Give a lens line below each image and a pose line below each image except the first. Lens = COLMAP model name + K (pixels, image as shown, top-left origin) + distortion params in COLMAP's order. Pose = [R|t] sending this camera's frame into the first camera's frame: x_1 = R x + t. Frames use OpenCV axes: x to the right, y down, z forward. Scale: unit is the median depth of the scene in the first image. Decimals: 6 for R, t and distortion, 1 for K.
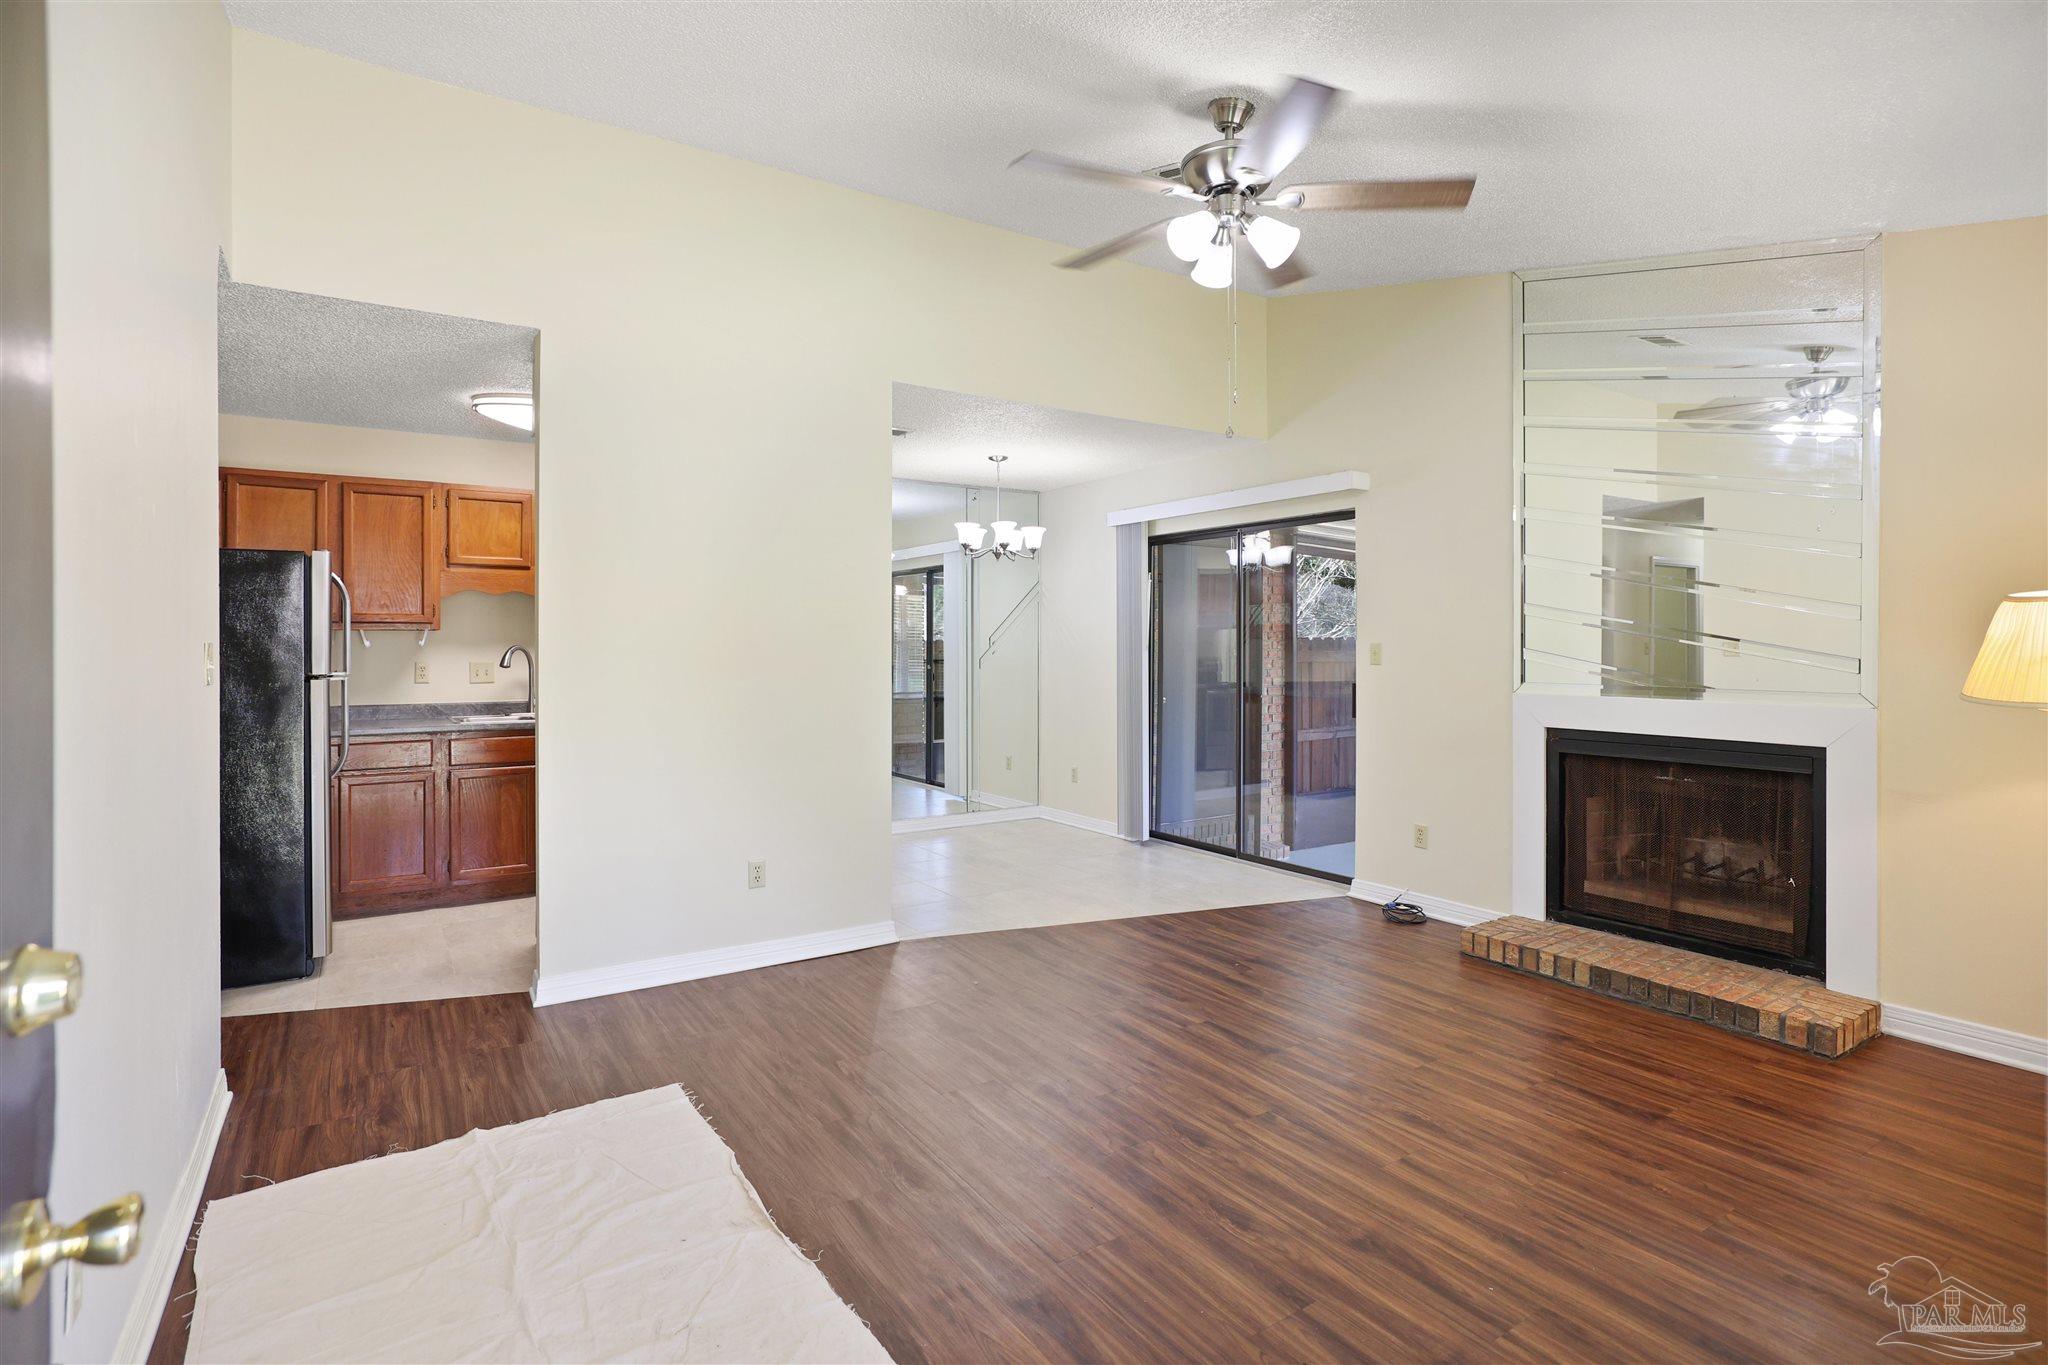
lens RADIAL K [[1024.1, 0, 1059.9], [0, 1024.1, 650.5], [0, 0, 1]] dist [-0.003028, 0.000044]
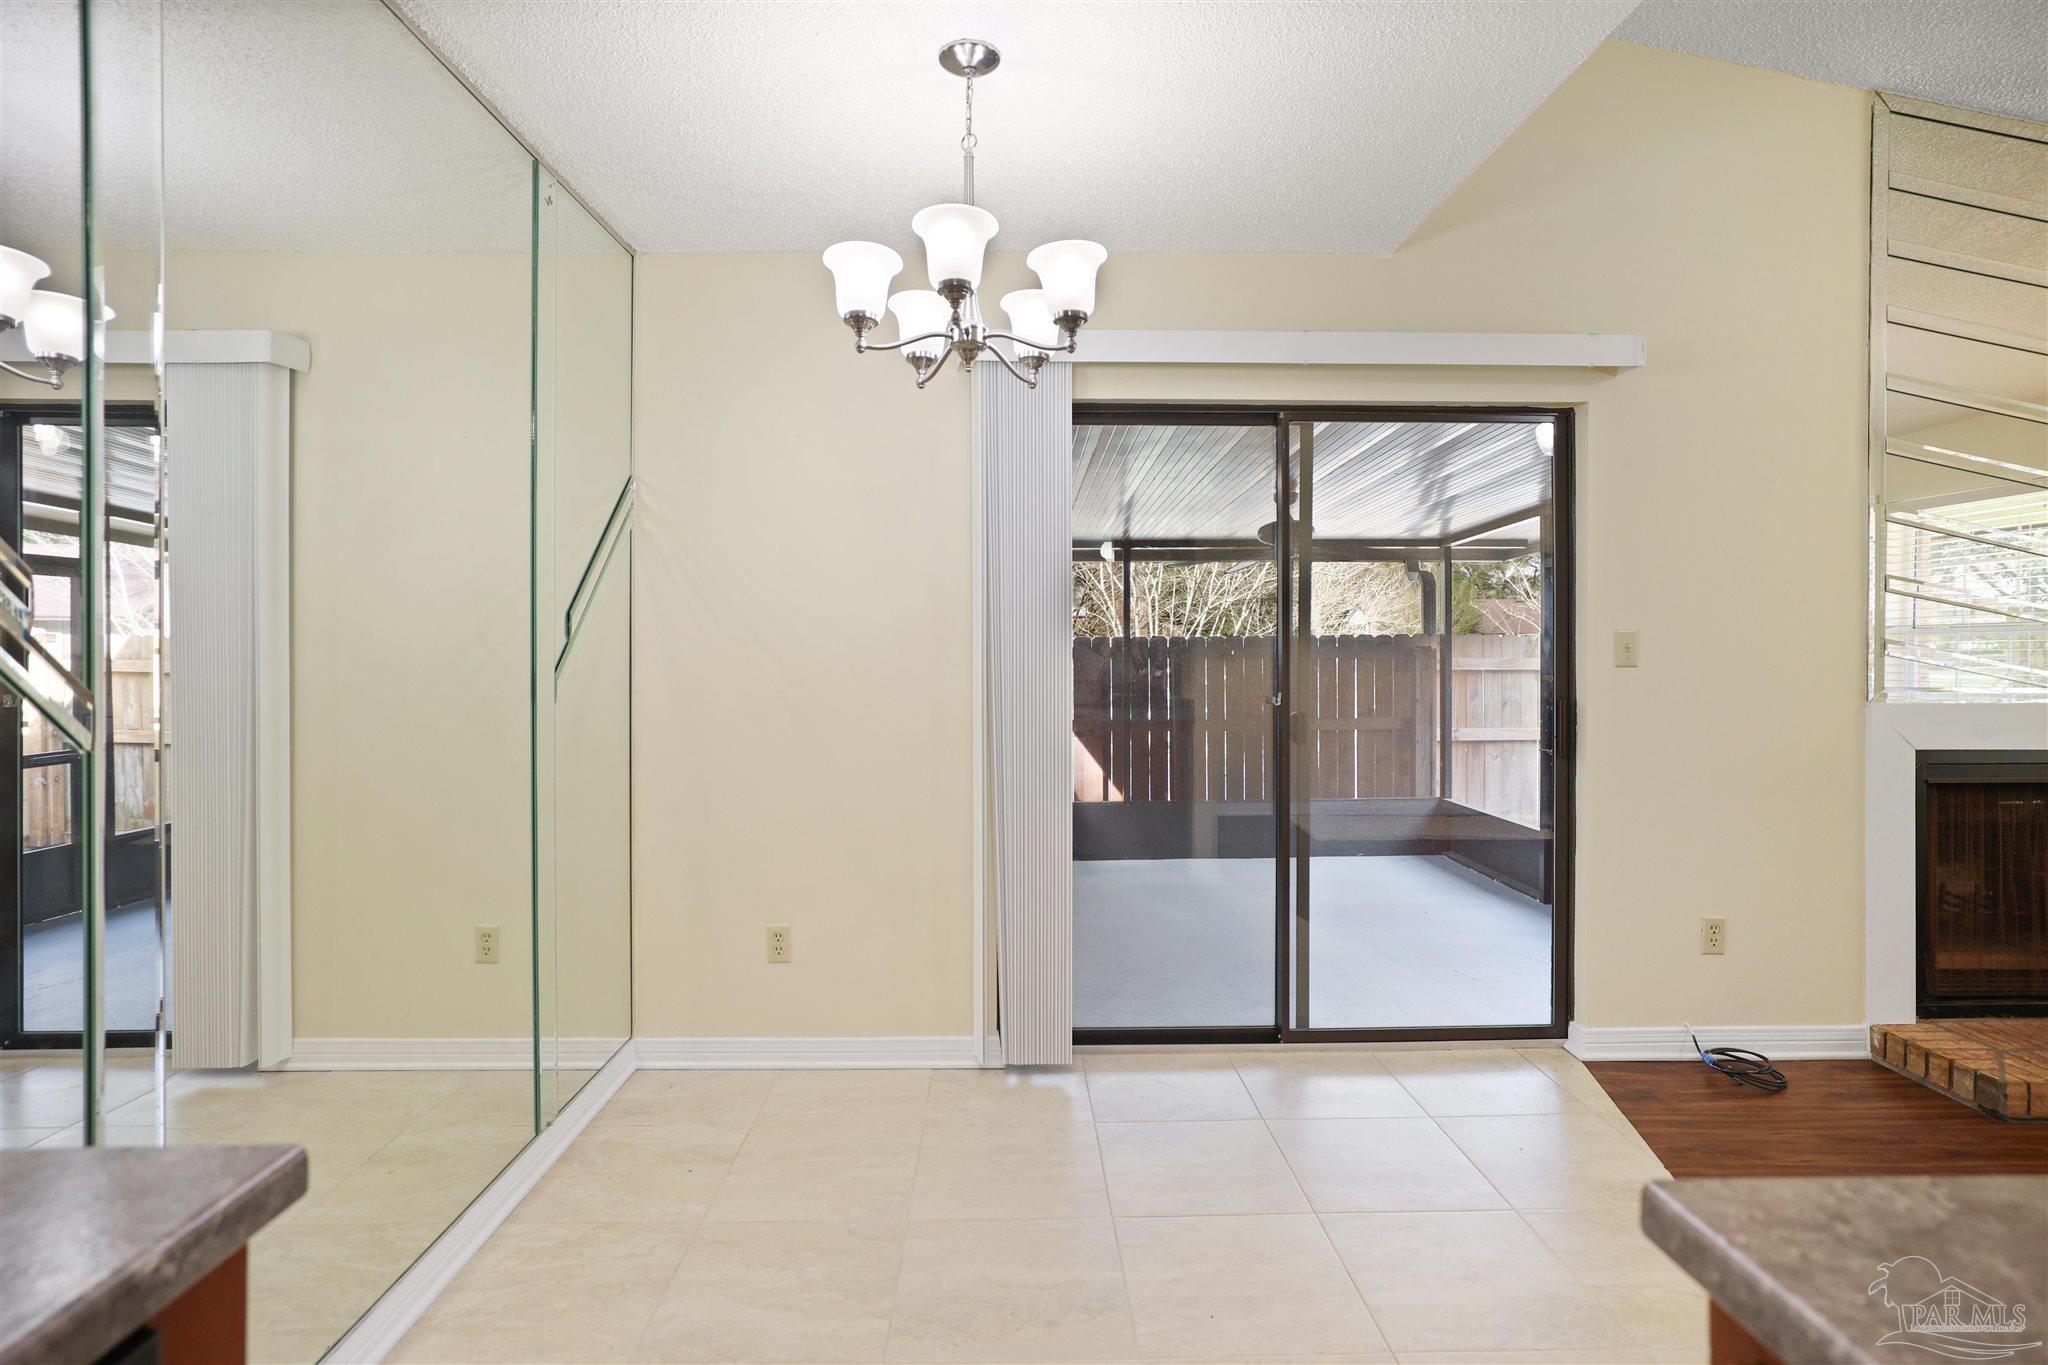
lens RADIAL K [[1005.5, 0, 1014.0], [0, 1005.5, 651.7], [0, 0, 1]] dist [-0.023633, 0.010446]
pose [[0.564304, -0.002655, 0.825563, -0.492142], [0.005451, 0.999985, -0.000510, 0.003908], [-0.825549, 0.004788, 0.564310, 1.240020]]
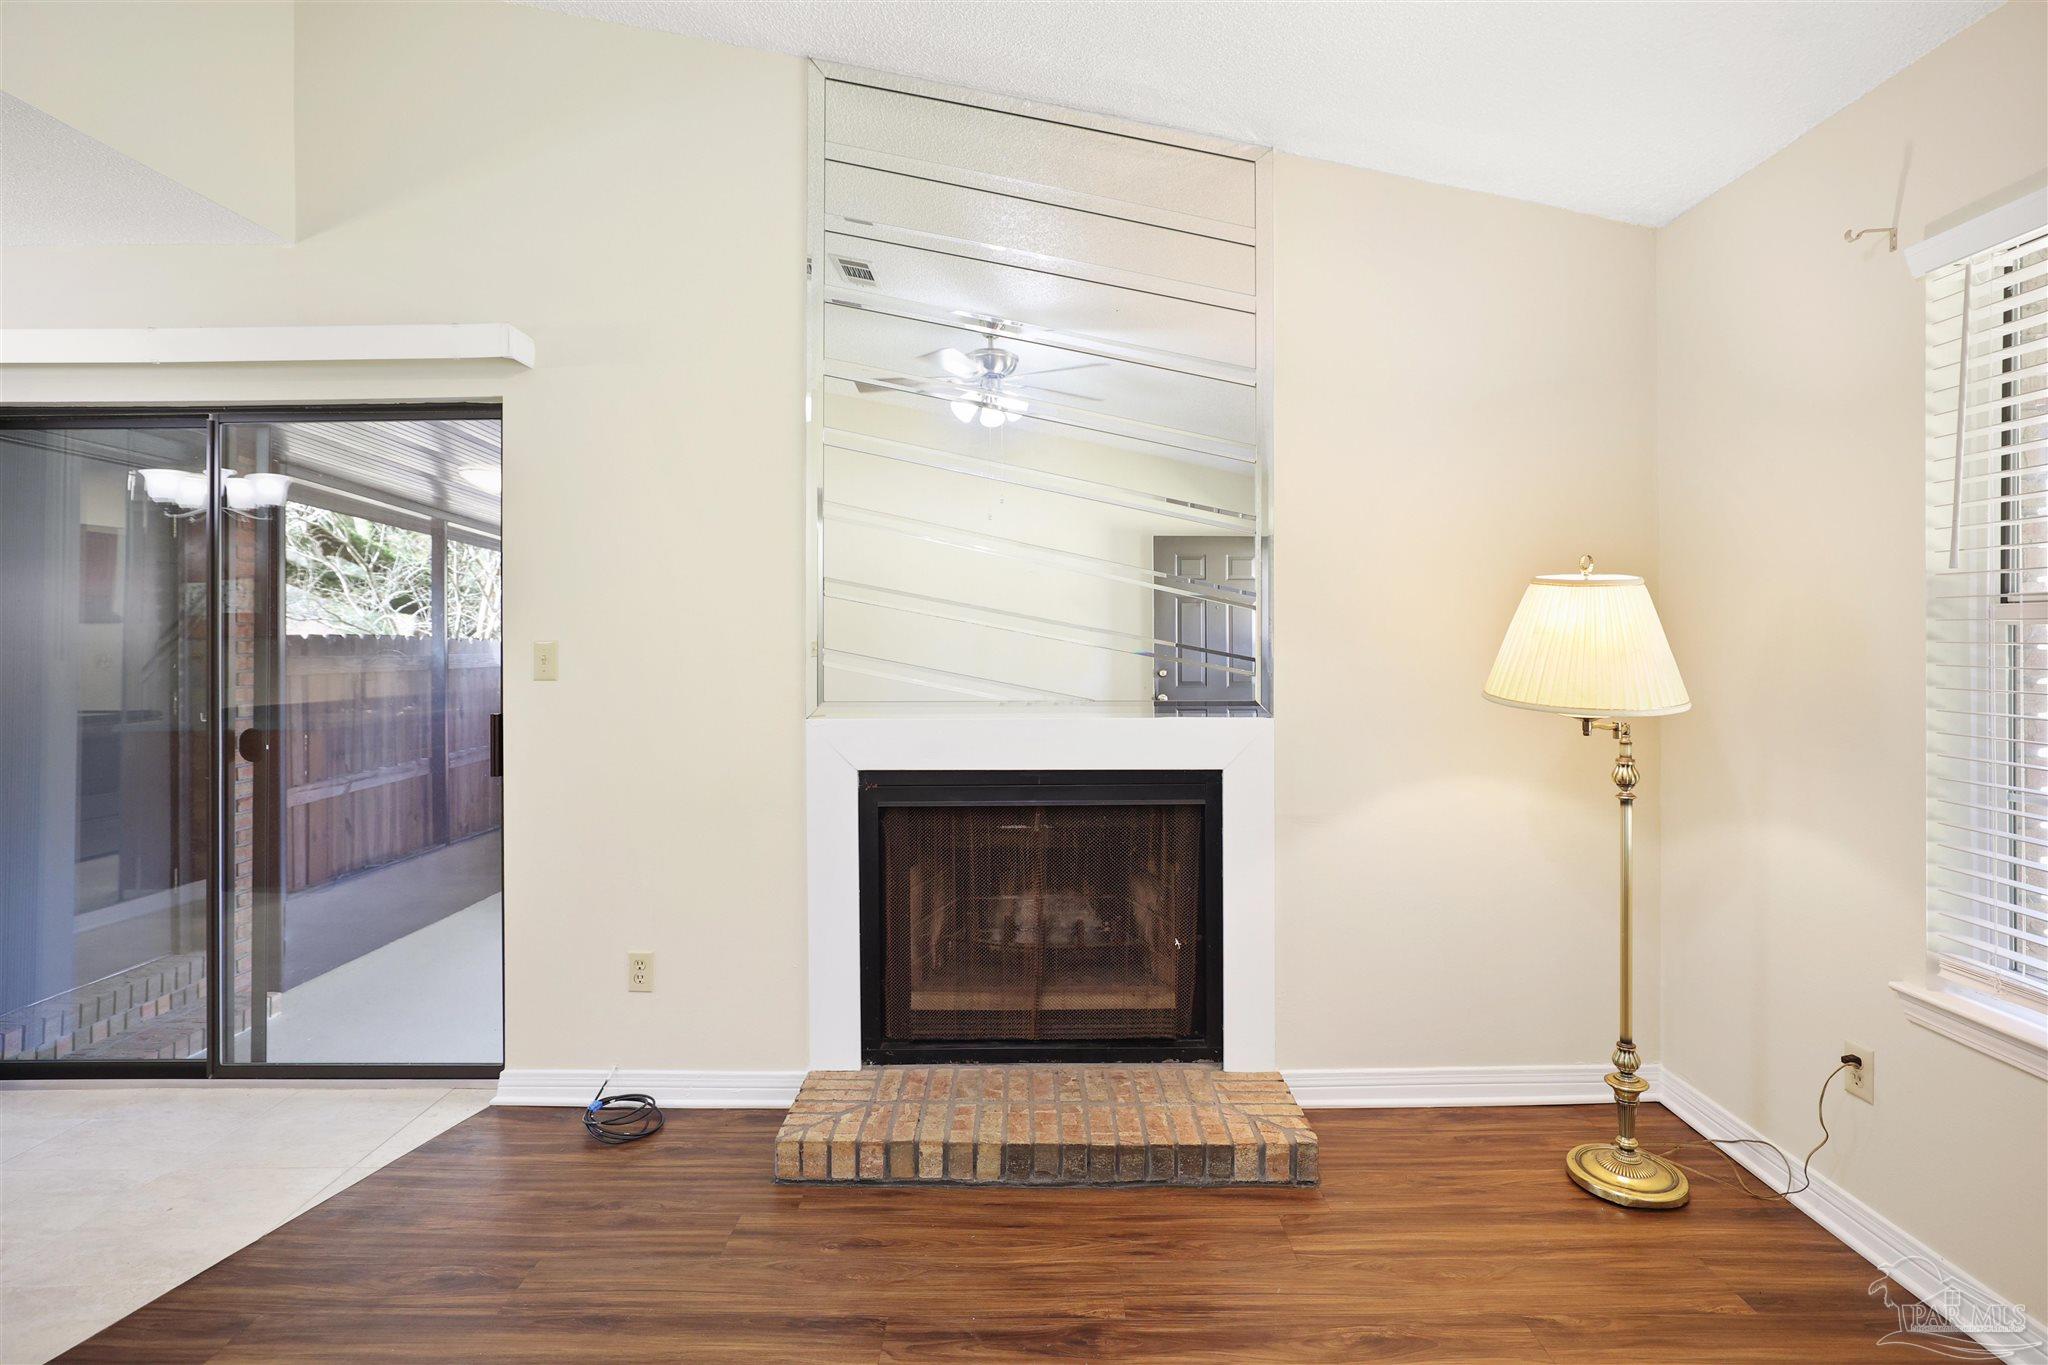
lens RADIAL K [[1015.2, 0, 1032.8], [0, 1015.2, 640.3], [0, 0, 1]] dist [-0.019038, 0.001326]
pose [[0.580281, -0.001229, 0.814415, 0.015715], [0.009680, 0.999939, -0.005388, -0.003676], [-0.814359, 0.011010, 0.580257, 0.589731]]
